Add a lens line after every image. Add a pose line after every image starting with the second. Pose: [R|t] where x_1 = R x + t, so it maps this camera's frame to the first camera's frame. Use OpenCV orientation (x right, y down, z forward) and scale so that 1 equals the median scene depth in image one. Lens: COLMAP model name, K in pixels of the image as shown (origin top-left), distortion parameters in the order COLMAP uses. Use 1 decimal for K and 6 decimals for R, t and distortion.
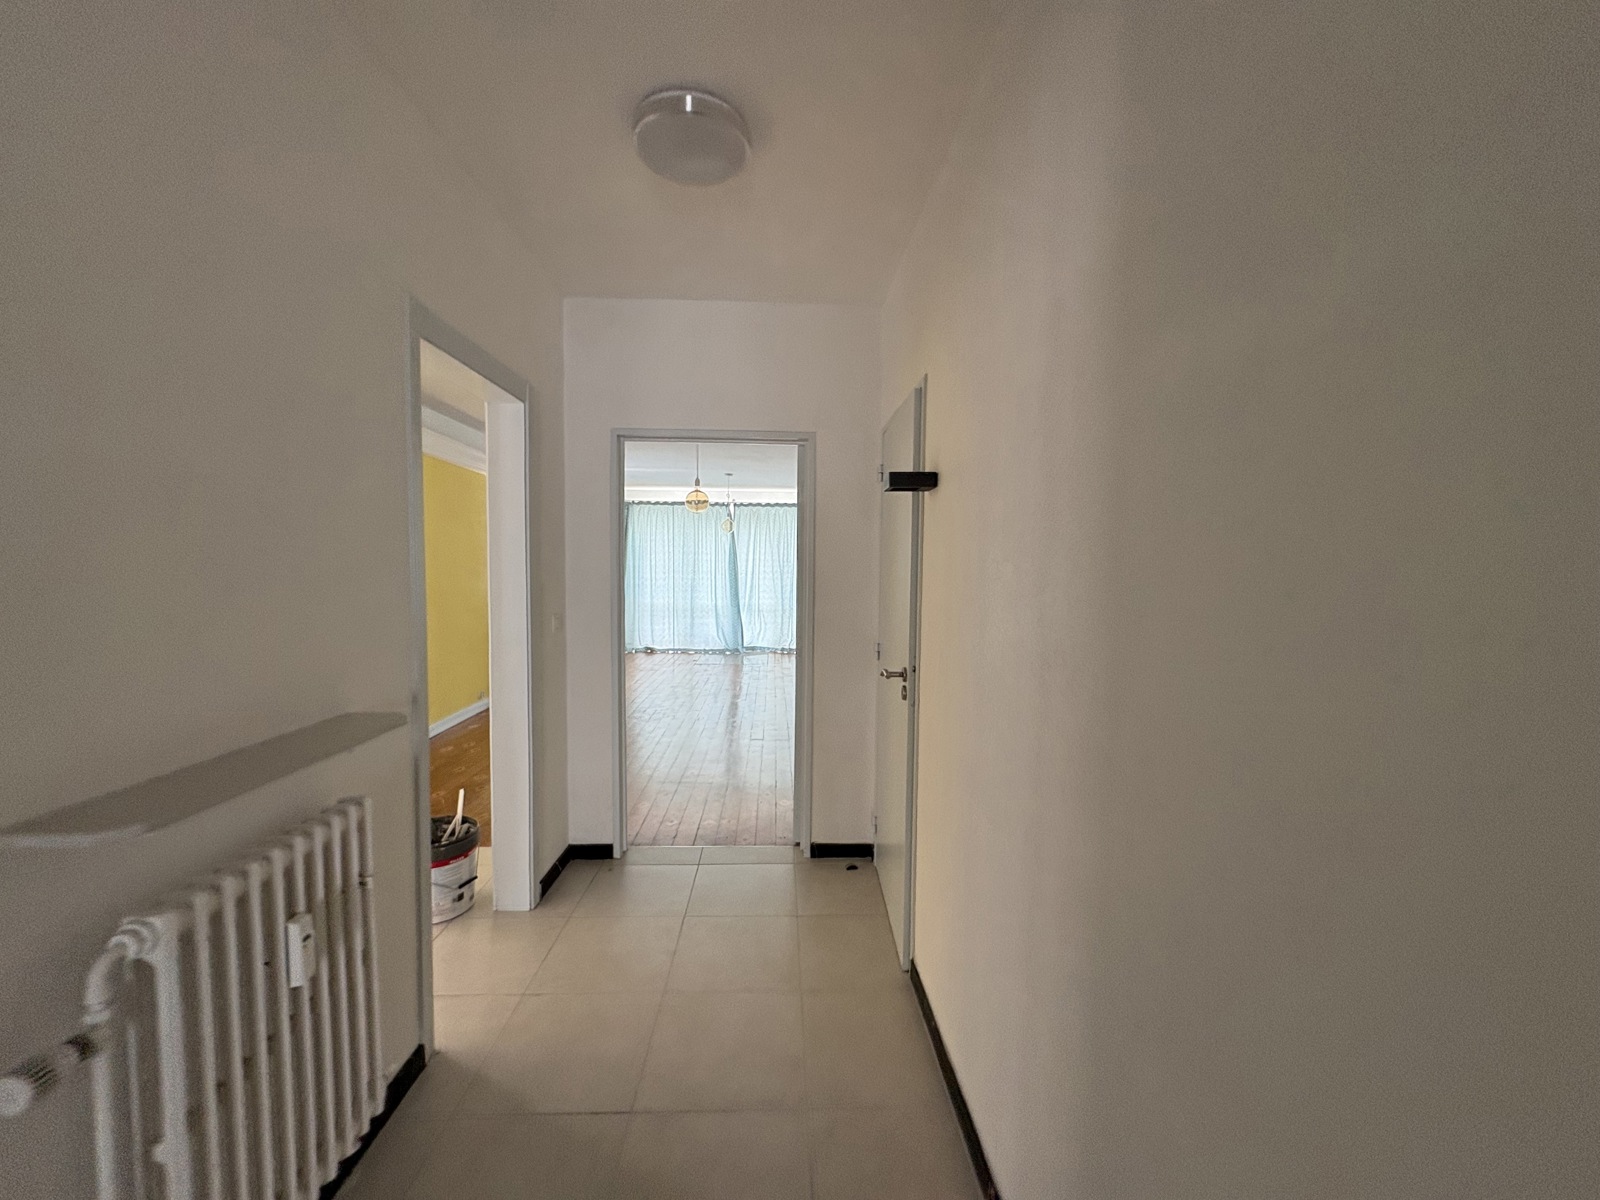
lens RADIAL K [[640.0, 0, 794.1], [0, 640.0, 602.0], [0, 0, 1]] dist [0.000392, 0.000061]
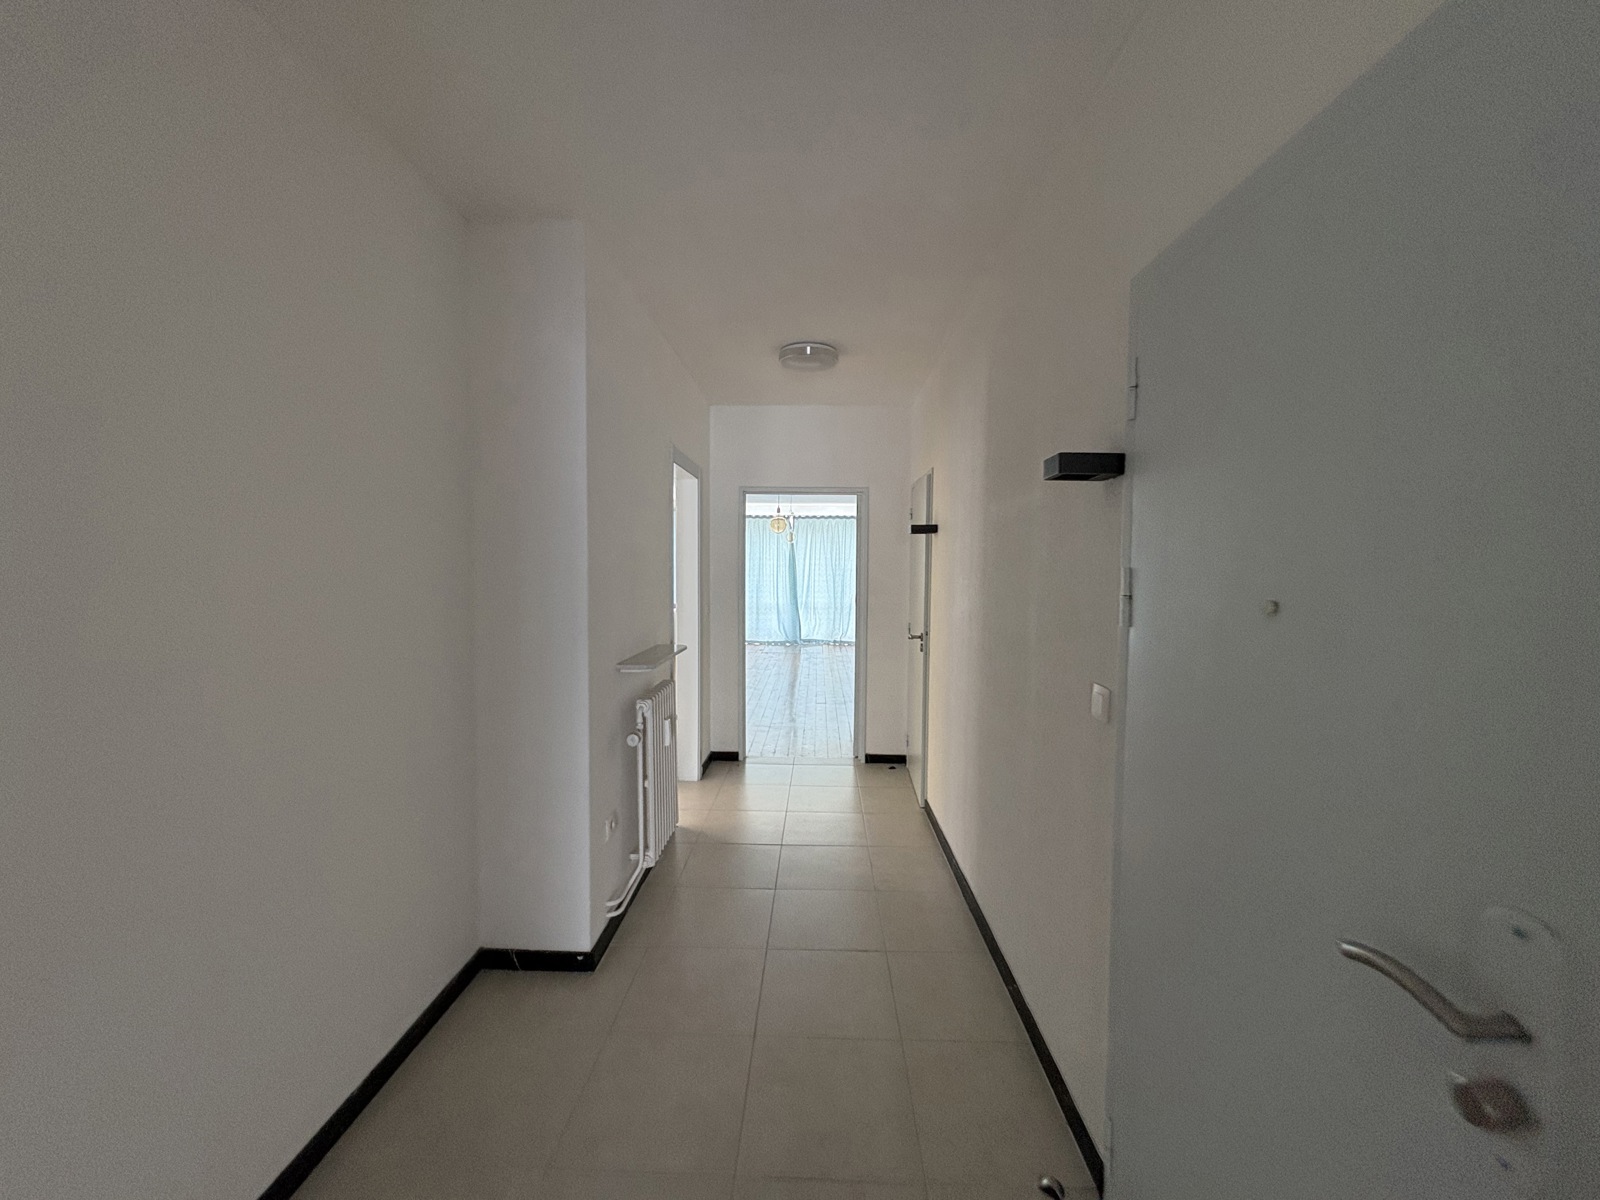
lens RADIAL K [[640.0, 0, 798.9], [0, 640.0, 603.2], [0, 0, 1]] dist [0.000392, 0.000061]
pose [[0.998102, 0.000422, -0.061582, -0.039174], [-0.000410, 1.000000, 0.000196, 0.014935], [0.061583, -0.000170, 0.998102, -0.552230]]
